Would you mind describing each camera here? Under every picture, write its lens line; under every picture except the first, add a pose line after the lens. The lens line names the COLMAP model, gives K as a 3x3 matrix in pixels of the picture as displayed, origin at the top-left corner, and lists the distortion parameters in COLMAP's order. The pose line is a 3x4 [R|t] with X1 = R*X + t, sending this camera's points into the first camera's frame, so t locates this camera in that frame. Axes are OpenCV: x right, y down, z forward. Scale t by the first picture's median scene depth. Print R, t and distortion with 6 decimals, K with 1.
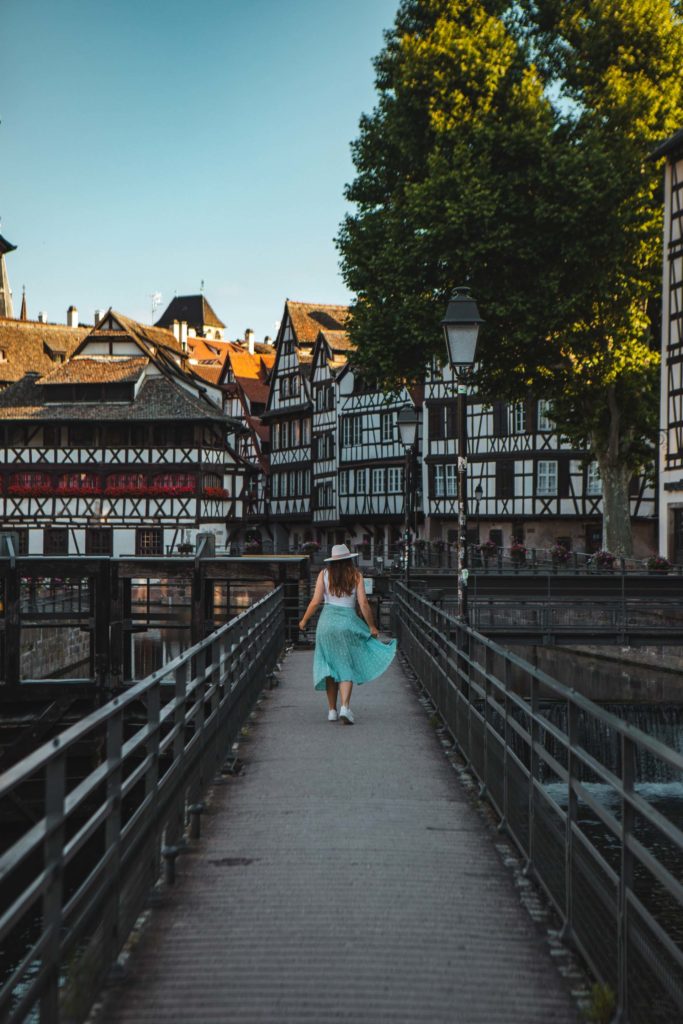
lens RADIAL K [[1979.9, 0, 342.7], [0, 1979.9, 514.4], [0, 0, 1]] dist [0.008201, 0.000000]
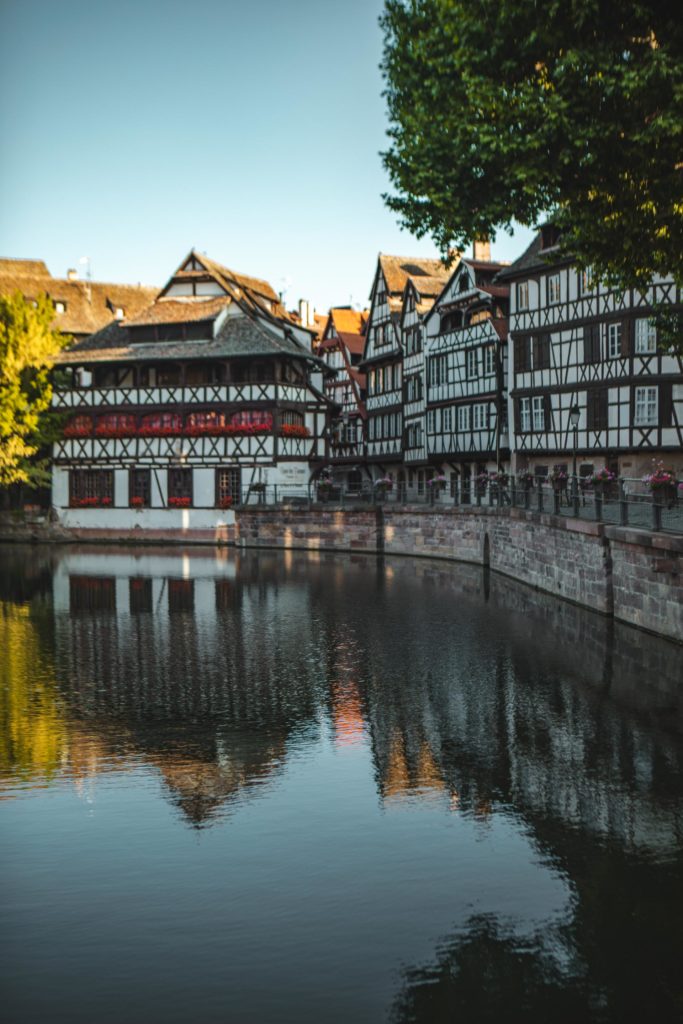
lens RADIAL K [[1236.6, 0, 339.4], [0, 1236.6, 502.3], [0, 0, 1]] dist [0.013050, 0.000000]
pose [[0.994930, -0.007905, -0.100259, 0.018455], [0.010722, 0.999562, 0.027594, 0.007754], [0.099997, -0.028529, 0.994579, 0.385417]]
